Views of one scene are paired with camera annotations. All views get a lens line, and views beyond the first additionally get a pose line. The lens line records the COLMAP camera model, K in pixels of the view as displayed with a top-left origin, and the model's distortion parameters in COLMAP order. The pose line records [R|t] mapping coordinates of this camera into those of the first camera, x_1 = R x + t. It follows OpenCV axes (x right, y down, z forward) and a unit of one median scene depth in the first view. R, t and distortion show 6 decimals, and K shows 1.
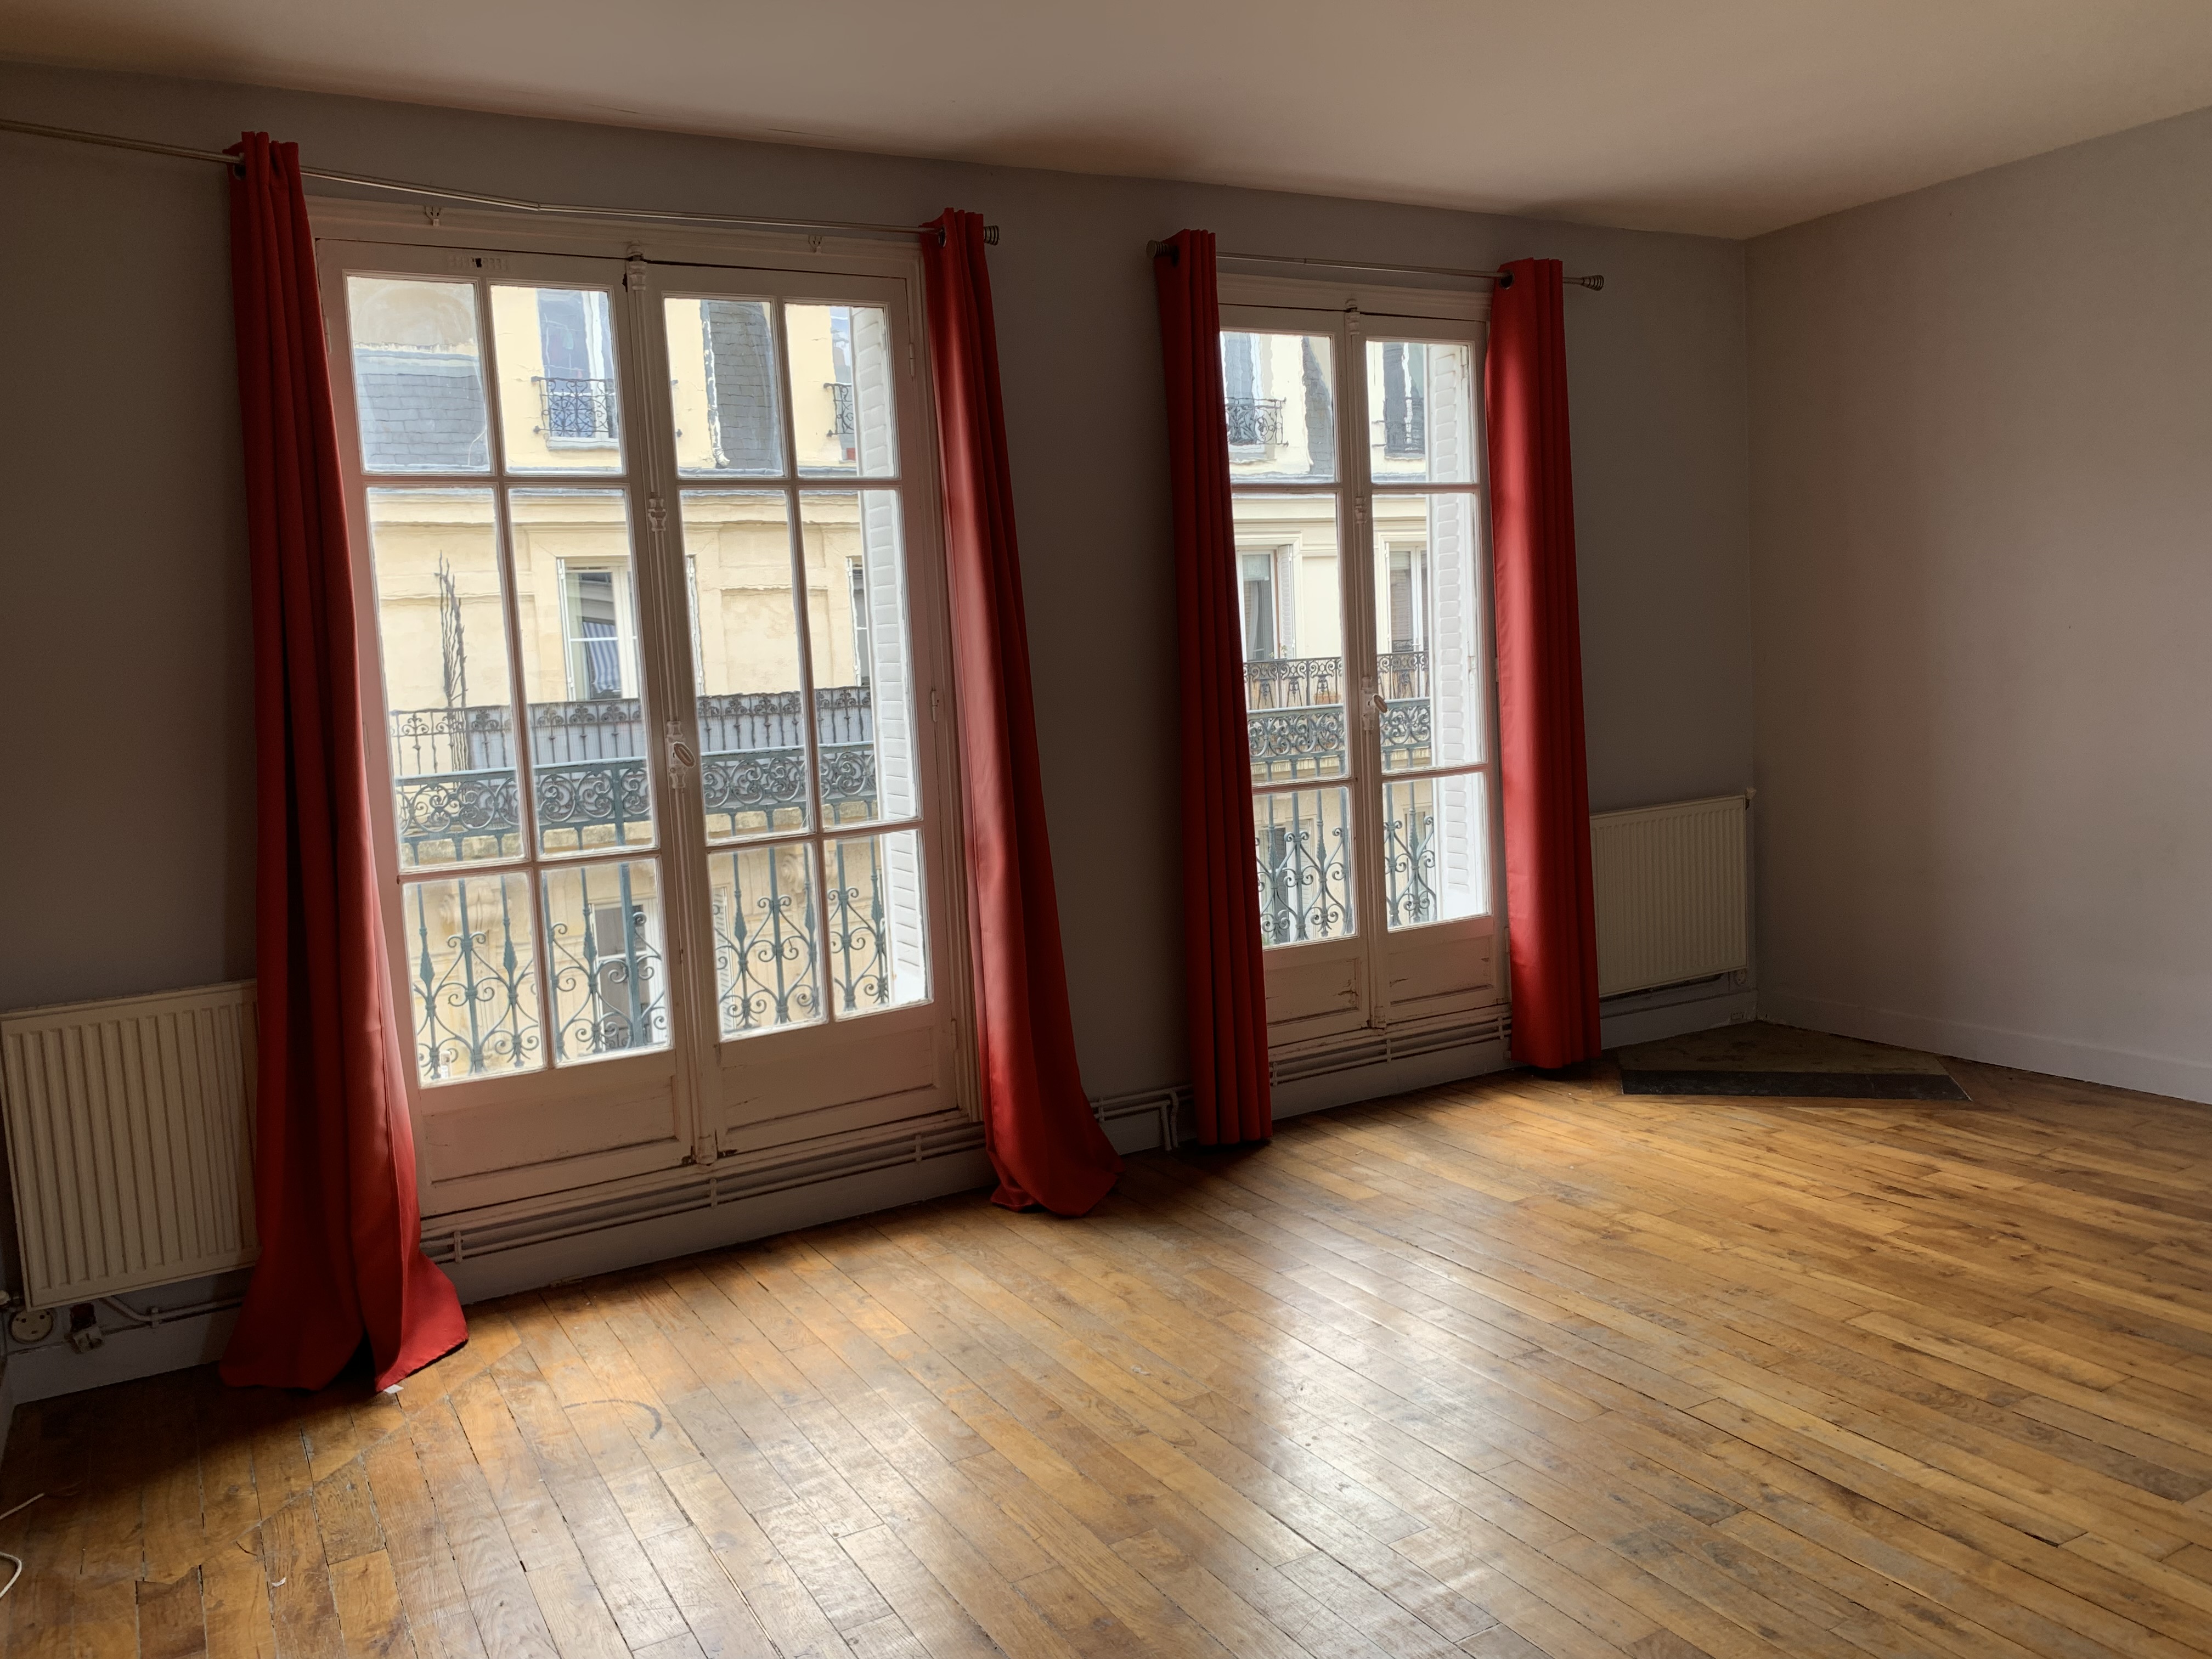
lens RADIAL K [[1664.7, 0, 1107.7], [0, 1664.7, 810.2], [0, 0, 1]] dist [0.060448, -0.129065]
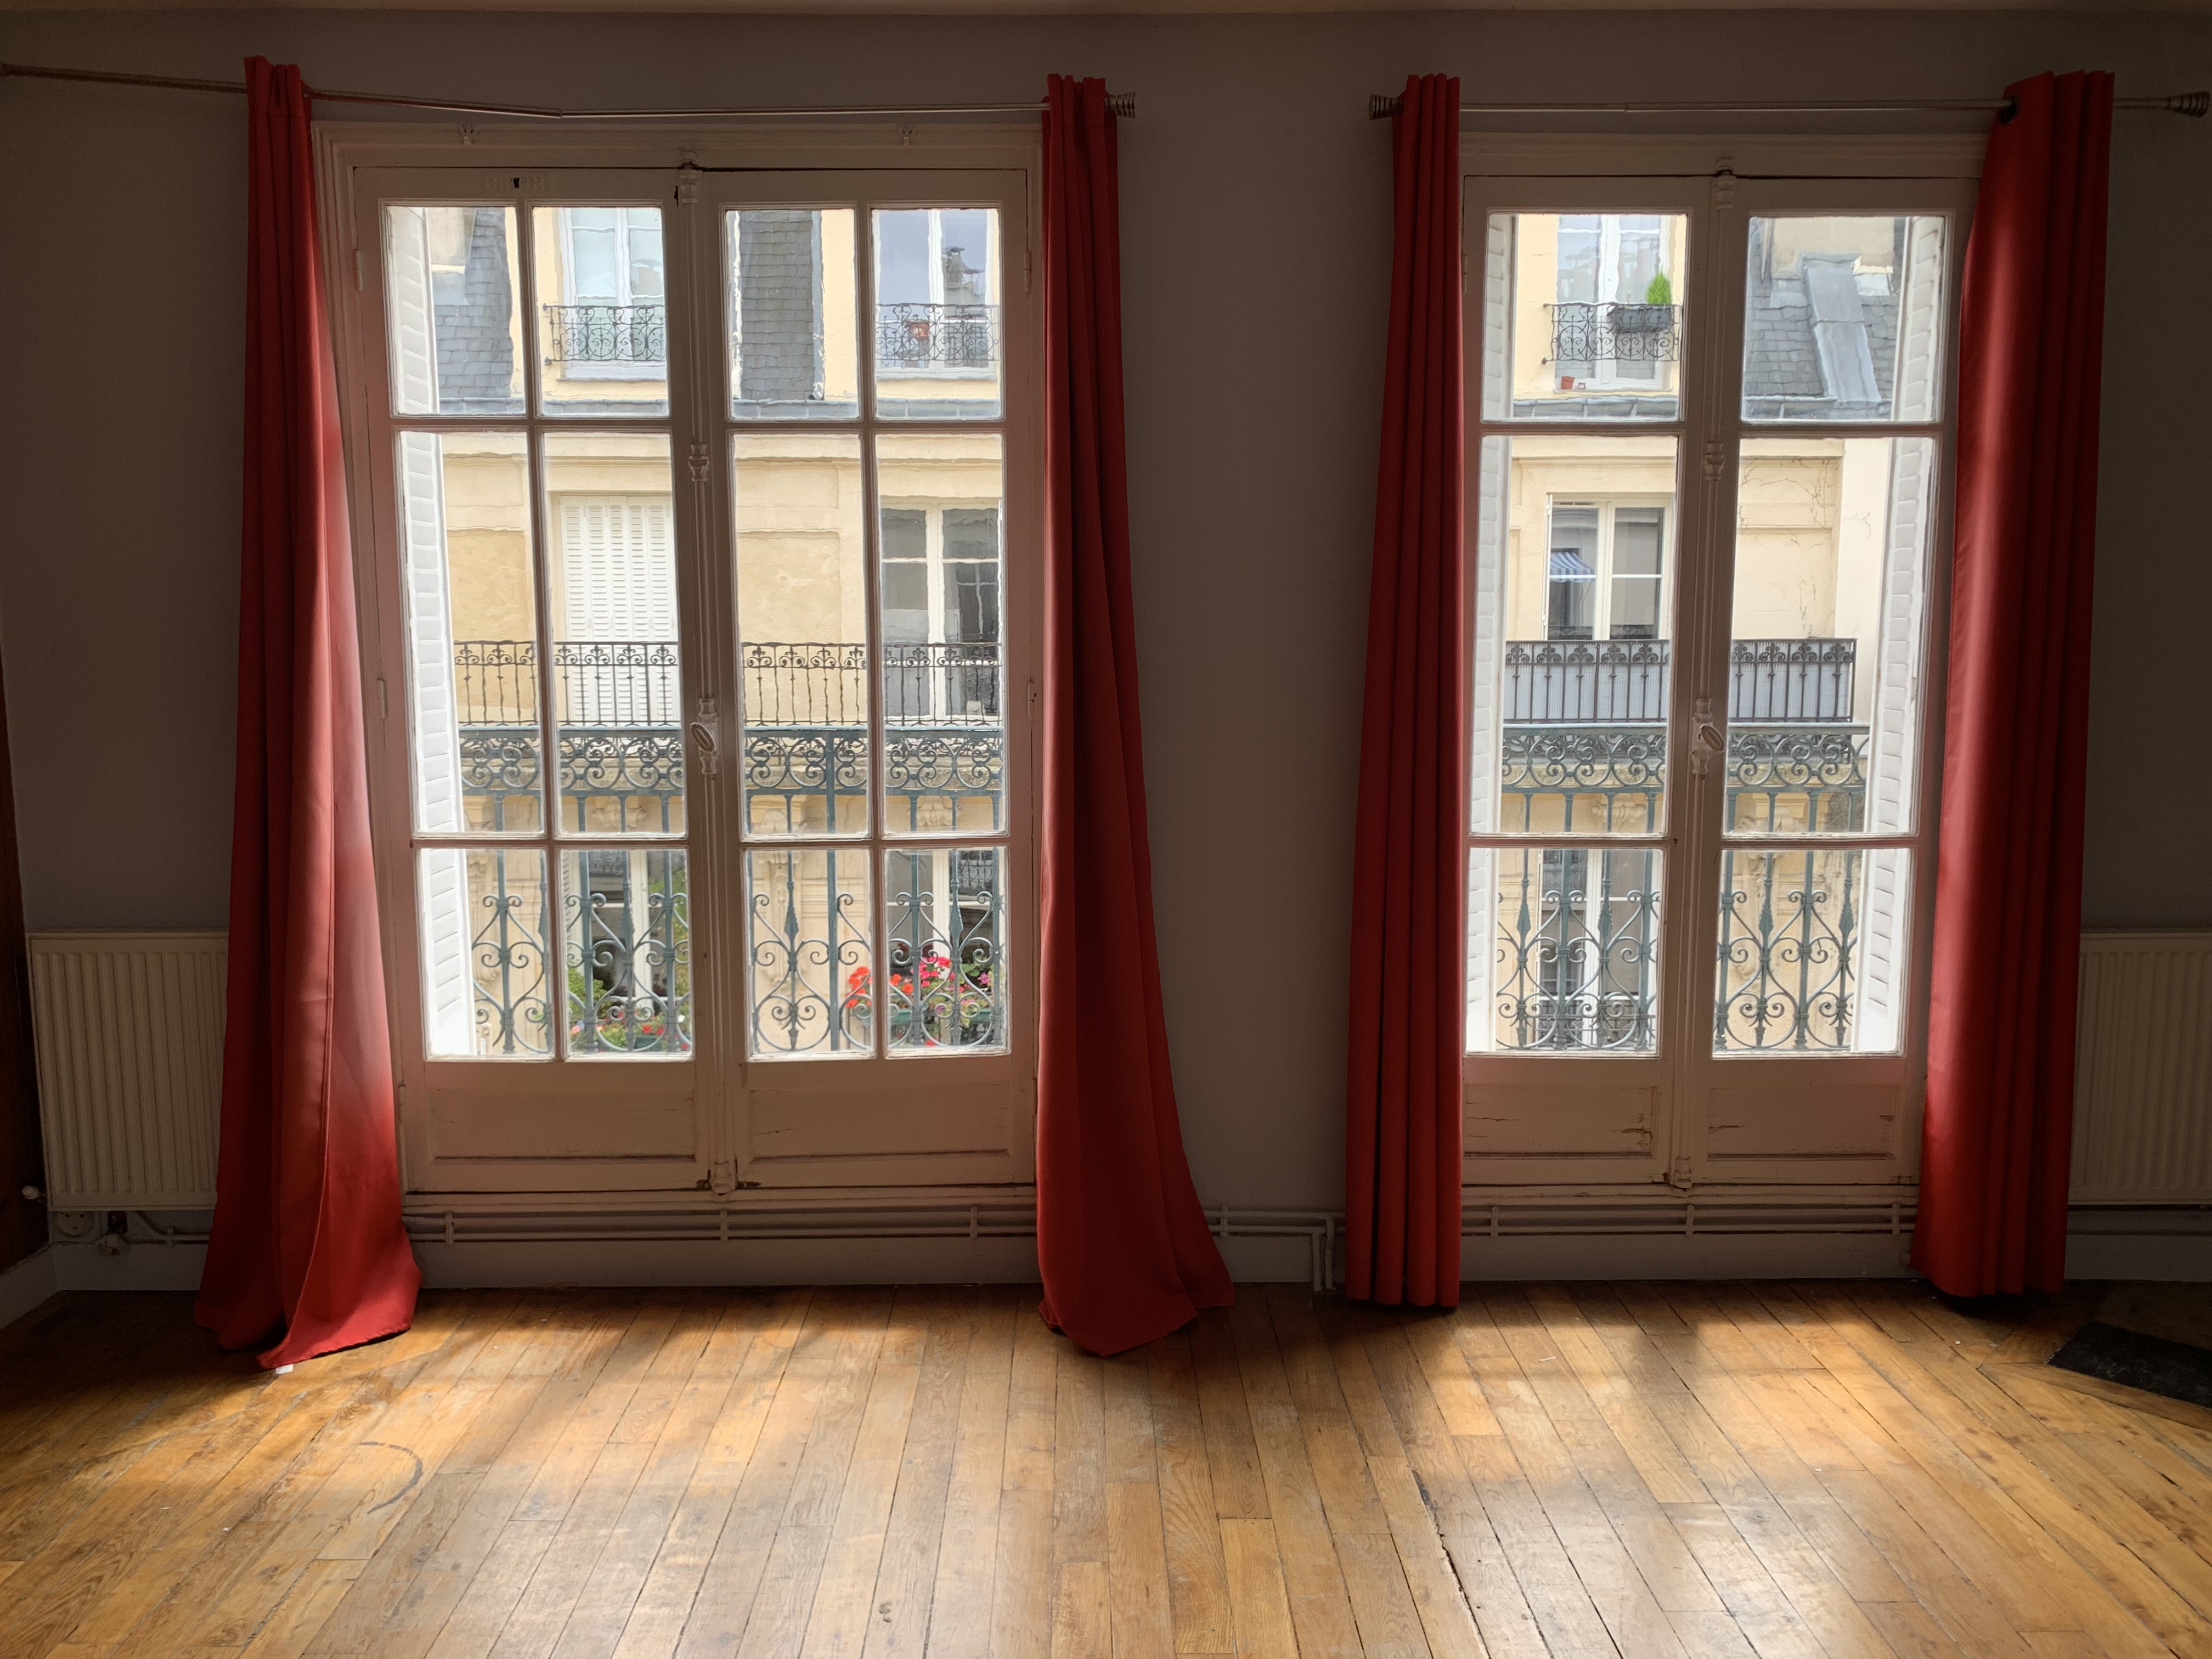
lens RADIAL K [[1686.0, 0, 1106.0], [0, 1686.0, 829.5], [0, 0, 1]] dist [0.010099, -0.010115]
pose [[0.873643, 0.114552, -0.472892, 0.335904], [-0.091641, 0.993237, 0.071296, -0.063532], [0.477860, -0.018951, 0.878231, 0.299347]]
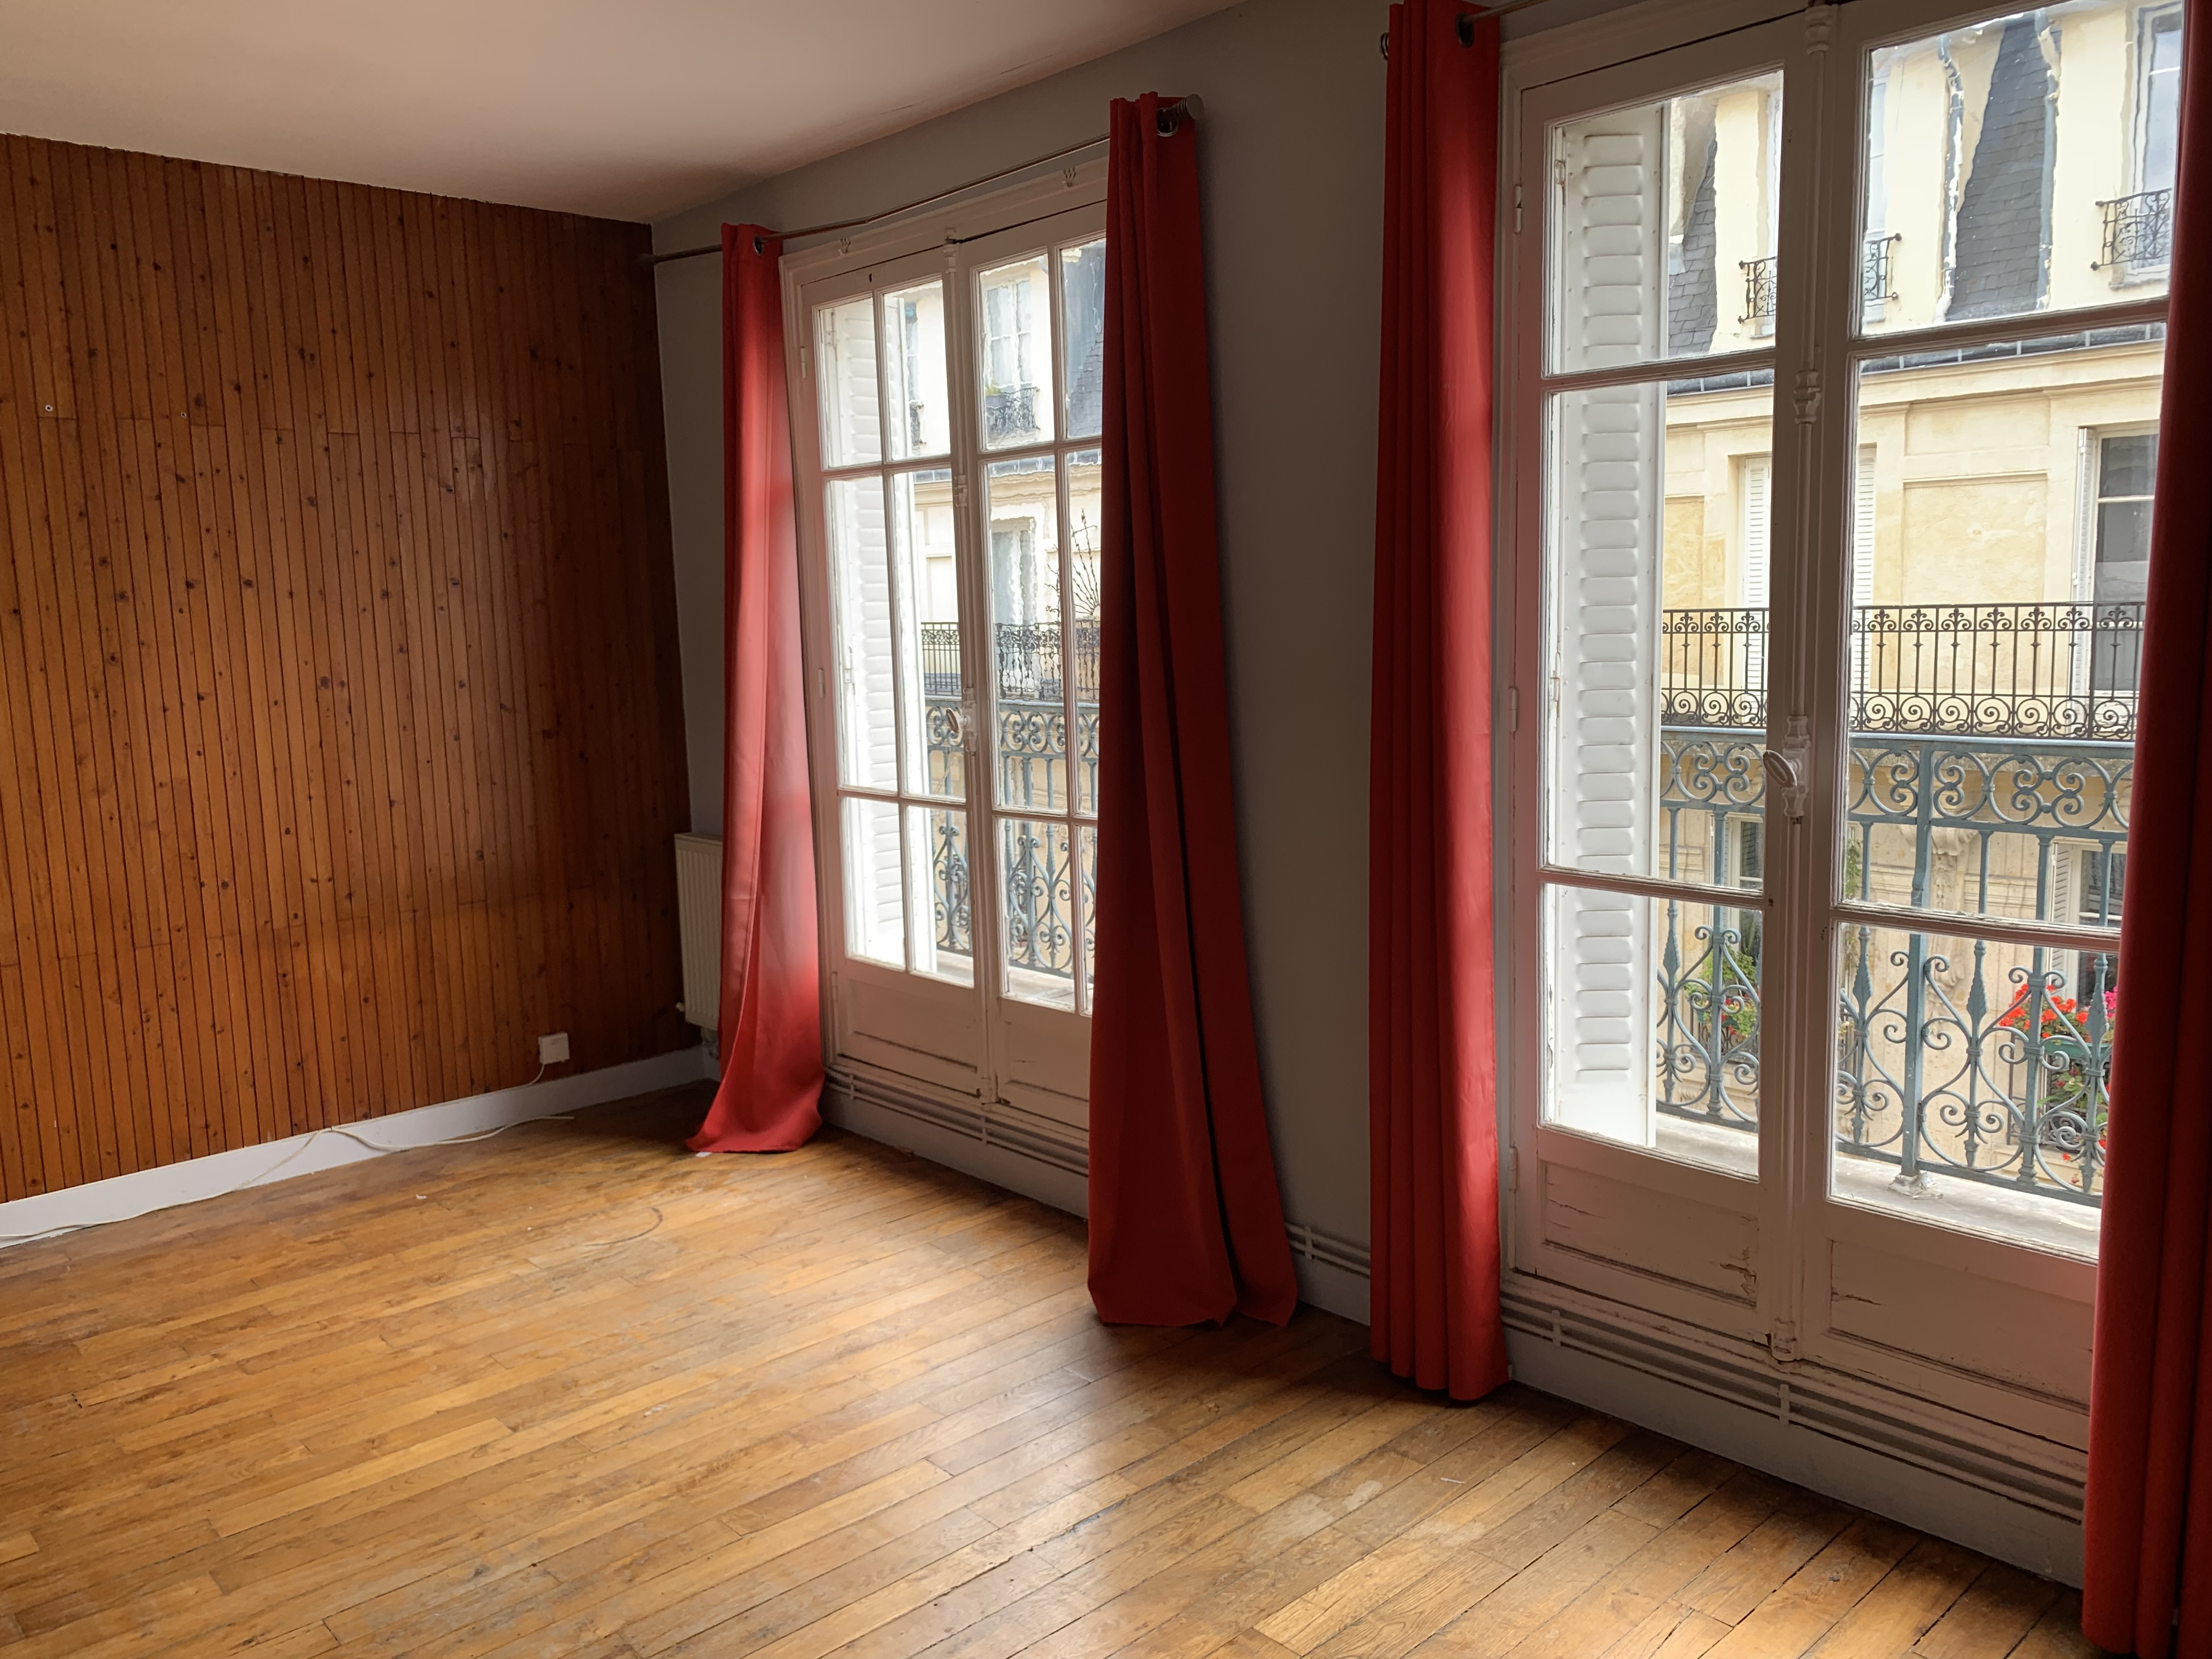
lens RADIAL K [[1688.7, 0, 1108.3], [0, 1688.7, 819.8], [0, 0, 1]] dist [0.003314, 0.028038]
pose [[0.219775, 0.176349, -0.959479, 0.753114], [-0.071437, 0.983794, 0.164455, -0.143631], [0.972931, 0.032399, 0.228812, 0.801216]]
